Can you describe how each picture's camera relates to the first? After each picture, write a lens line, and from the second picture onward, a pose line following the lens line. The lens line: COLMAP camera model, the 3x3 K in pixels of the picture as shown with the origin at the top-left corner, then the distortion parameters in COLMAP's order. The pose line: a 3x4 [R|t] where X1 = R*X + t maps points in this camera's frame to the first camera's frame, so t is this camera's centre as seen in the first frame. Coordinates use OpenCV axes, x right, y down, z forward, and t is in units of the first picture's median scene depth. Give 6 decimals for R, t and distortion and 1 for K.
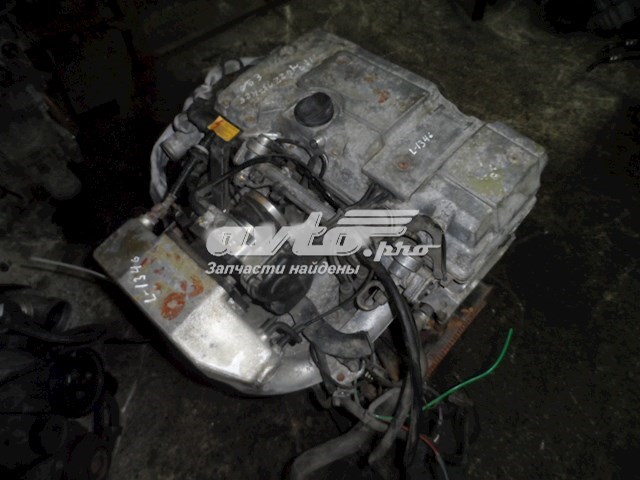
lens RADIAL K [[447.9, 0, 320.3], [0, 447.9, 240.0], [0, 0, 1]] dist [0.003166, 0.000219]
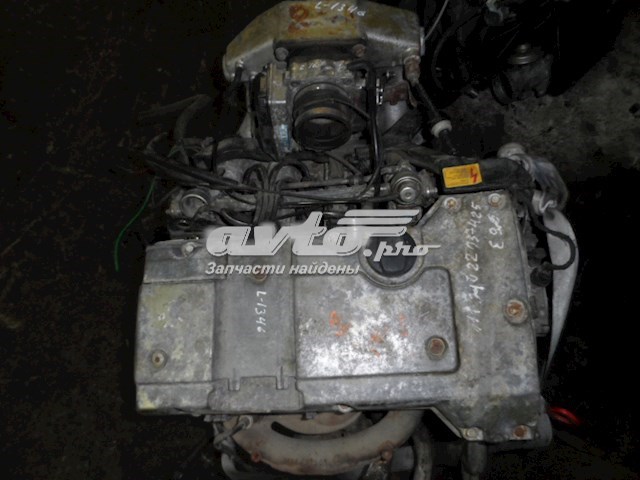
lens RADIAL K [[447.9, 0, 320.3], [0, 447.9, 239.7], [0, 0, 1]] dist [0.003166, 0.000219]
pose [[-0.703127, 0.701588, -0.115704, 0.139792], [-0.561371, -0.447833, 0.695922, -0.710589], [0.436435, 0.554274, 0.708735, 0.366406]]
